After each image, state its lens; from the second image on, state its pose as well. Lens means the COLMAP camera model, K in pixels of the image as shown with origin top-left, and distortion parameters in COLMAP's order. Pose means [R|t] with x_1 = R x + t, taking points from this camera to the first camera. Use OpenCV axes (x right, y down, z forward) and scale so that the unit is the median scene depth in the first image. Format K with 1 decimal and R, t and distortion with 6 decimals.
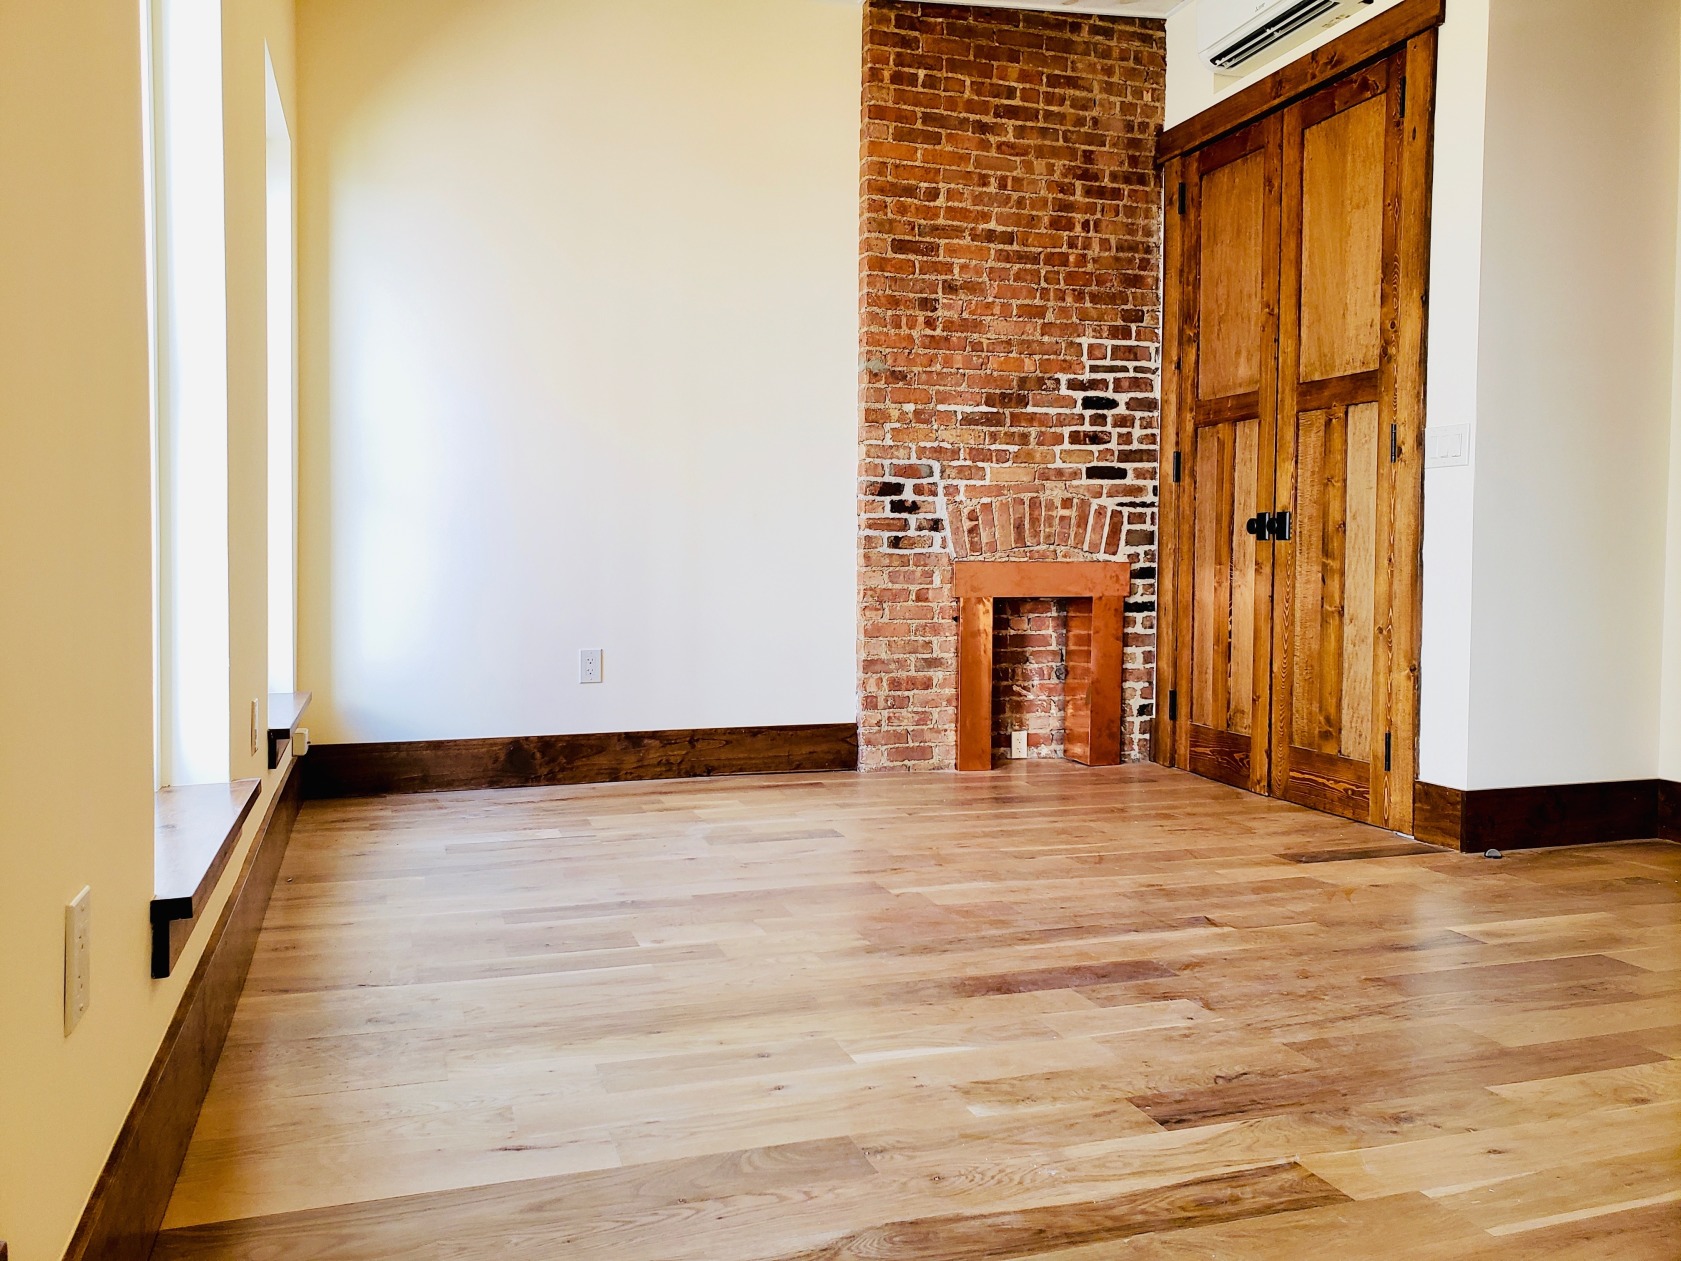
lens RADIAL K [[1287.7, 0, 834.8], [0, 1287.7, 640.6], [0, 0, 1]] dist [0.047475, -0.012974]
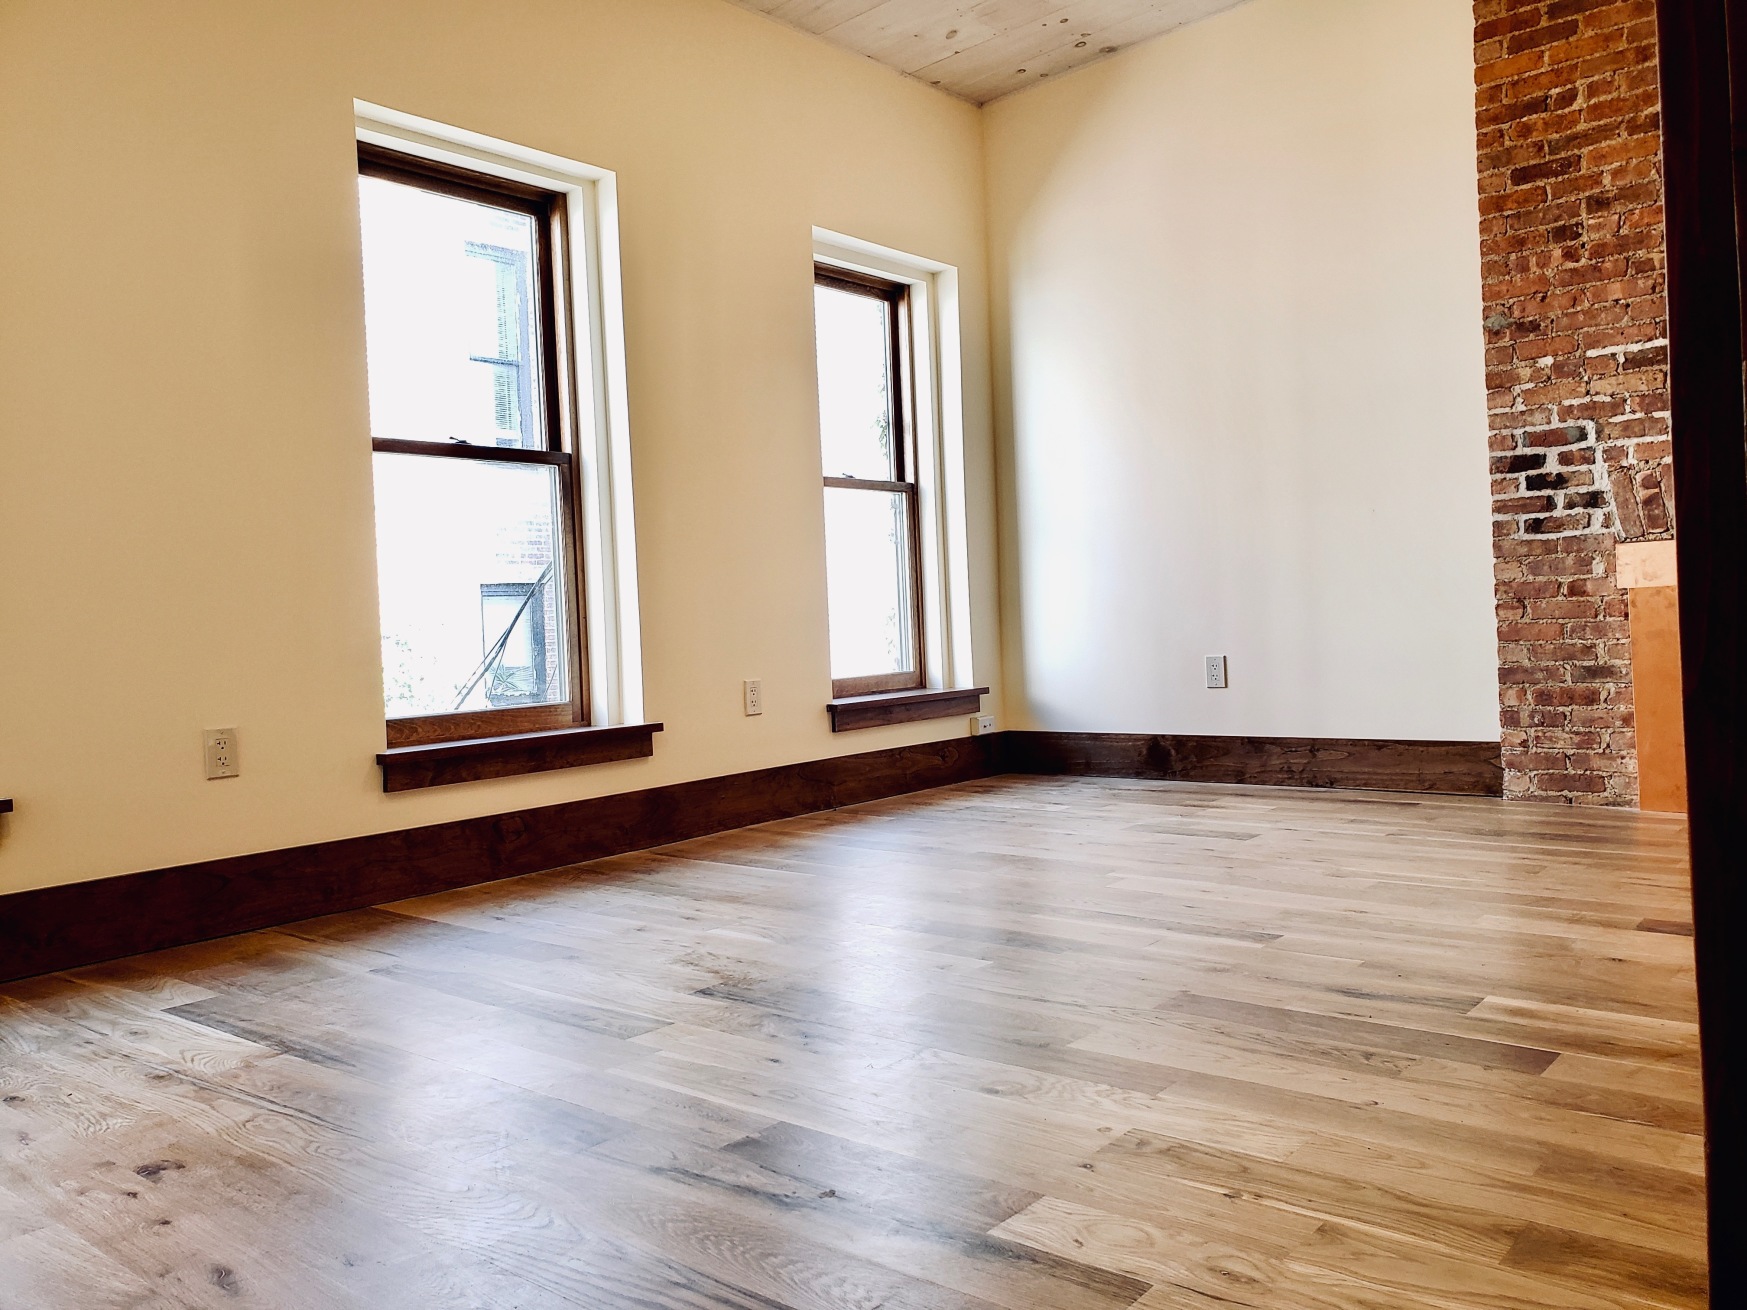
lens RADIAL K [[1338.2, 0, 869.9], [0, 1338.2, 642.7], [0, 0, 1]] dist [0.047475, -0.012974]
pose [[0.528030, -0.014358, -0.849104, 0.562135], [-0.012439, 0.999619, -0.024639, 0.026078], [0.849135, 0.023572, 0.527650, 0.176493]]
